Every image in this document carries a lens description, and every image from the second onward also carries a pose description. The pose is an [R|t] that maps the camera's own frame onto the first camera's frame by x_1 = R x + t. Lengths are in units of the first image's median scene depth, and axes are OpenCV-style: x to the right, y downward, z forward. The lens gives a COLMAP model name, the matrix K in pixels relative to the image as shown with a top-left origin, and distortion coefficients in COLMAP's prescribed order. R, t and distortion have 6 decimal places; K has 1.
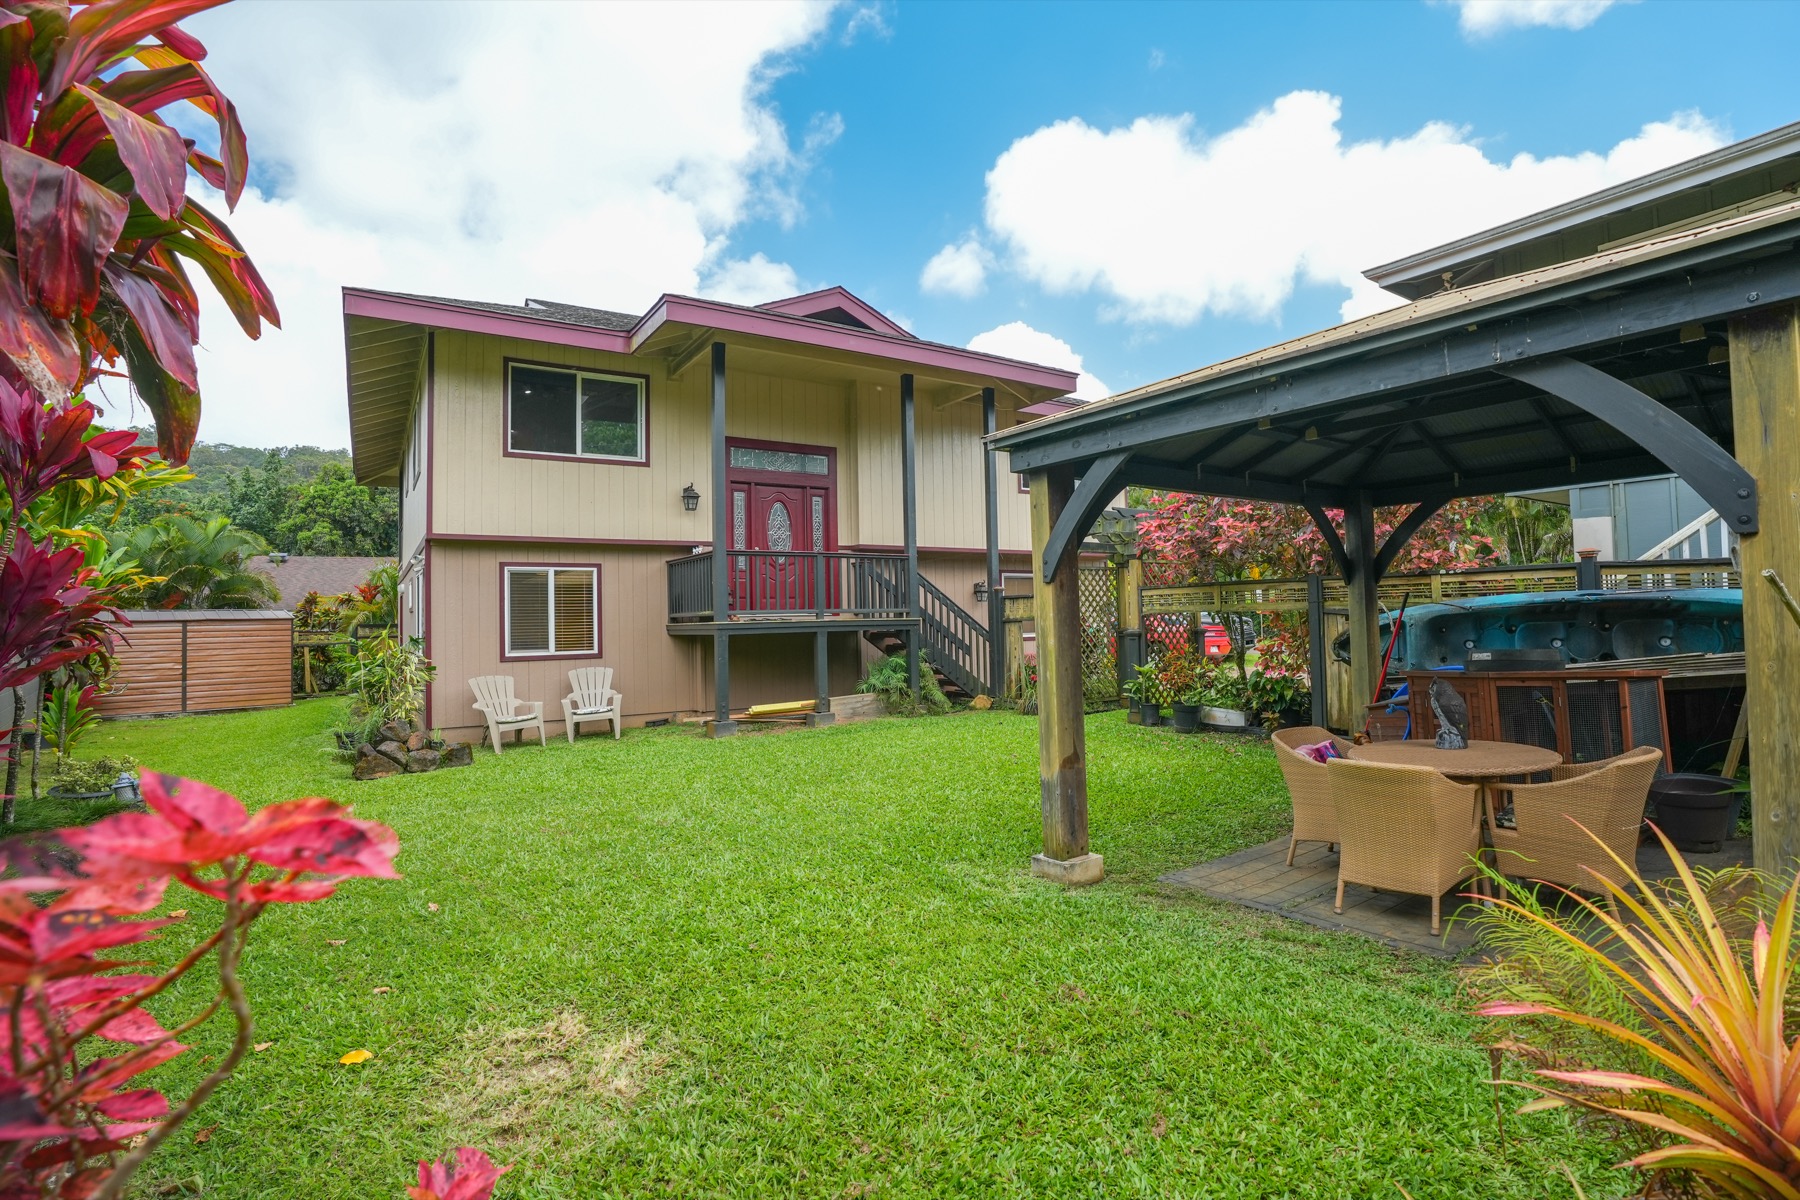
lens RADIAL K [[873.8, 0, 900.0], [0, 873.8, 600.0], [0, 0, 1]] dist [-0.003222, -0.000486]
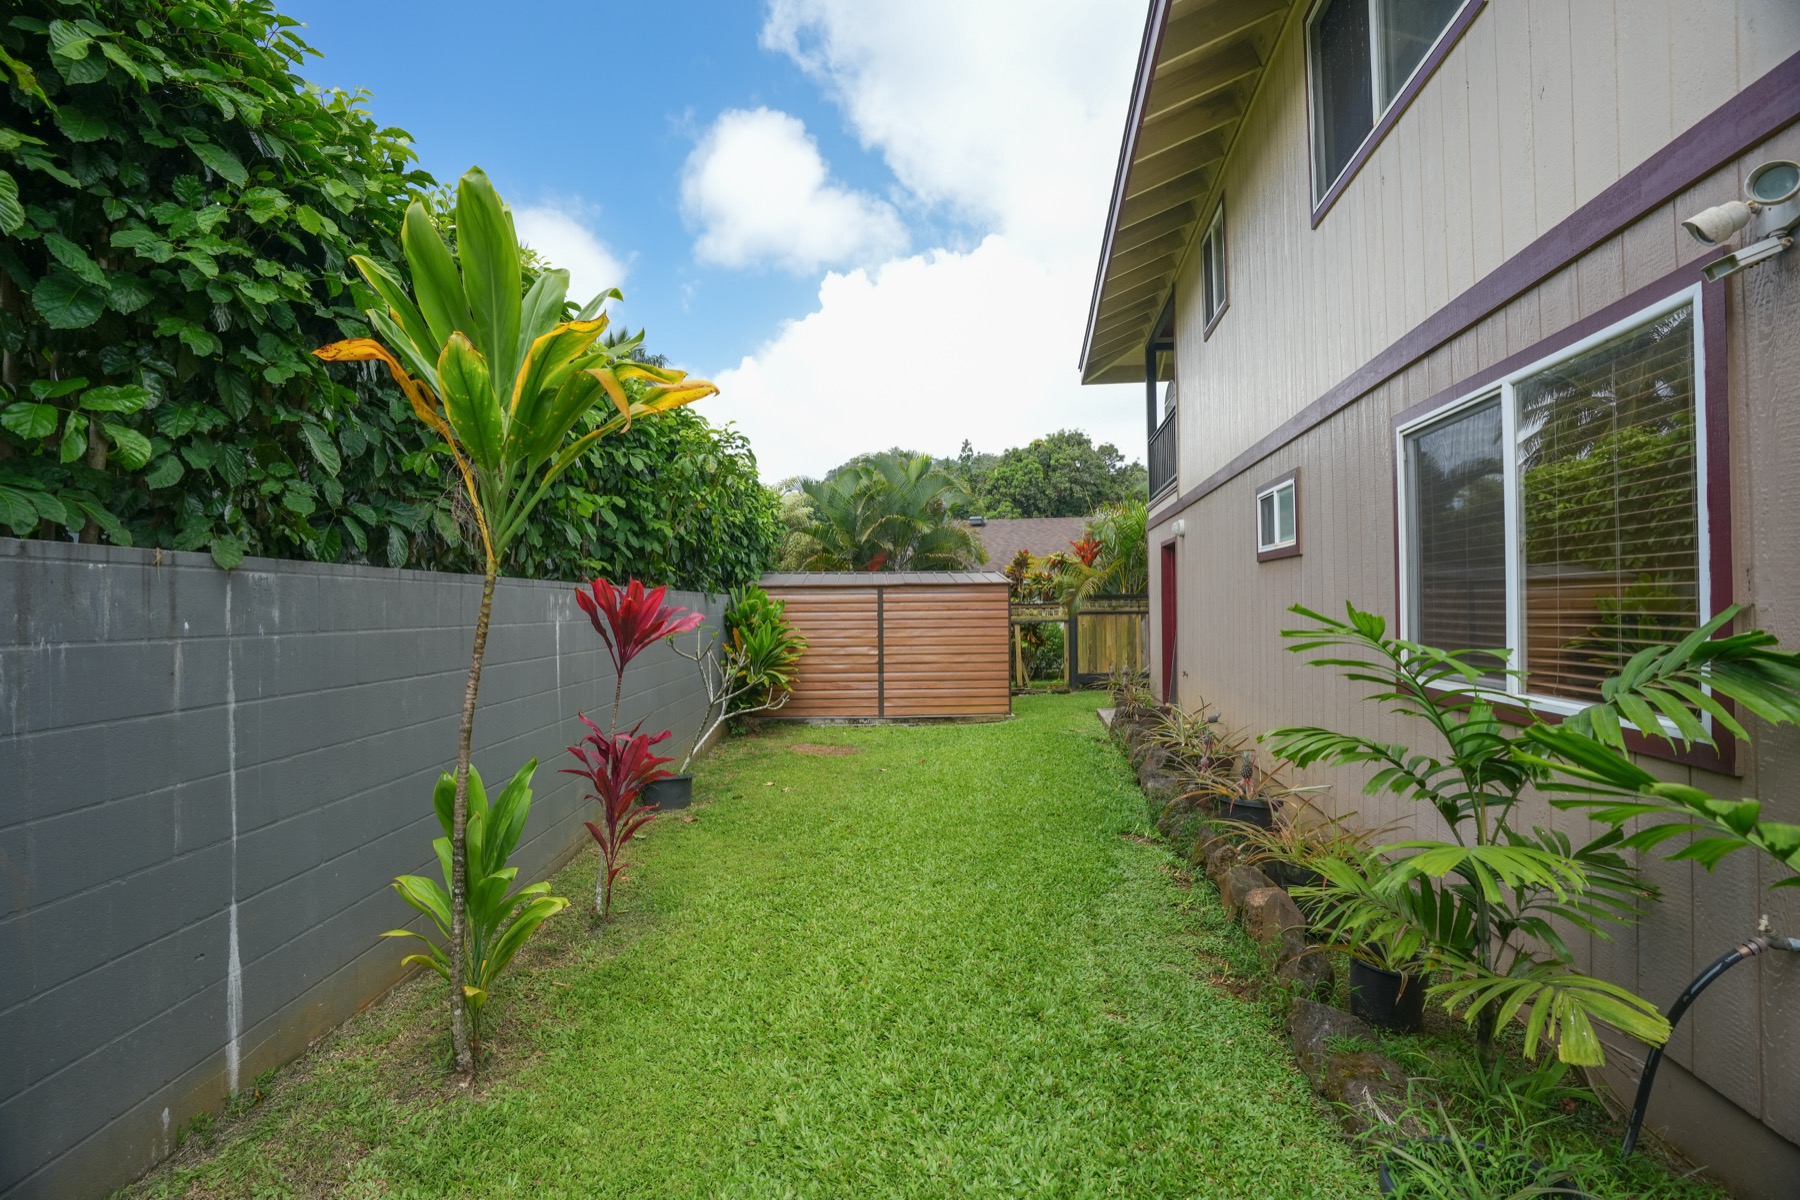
lens RADIAL K [[873.8, 0, 900.0], [0, 873.8, 600.0], [0, 0, 1]] dist [-0.003222, -0.000486]
pose [[0.766613, 0.008856, -0.642048, -0.312680], [0.008511, 0.999677, 0.023952, 0.015973], [0.642052, -0.023827, 0.766290, 0.410847]]
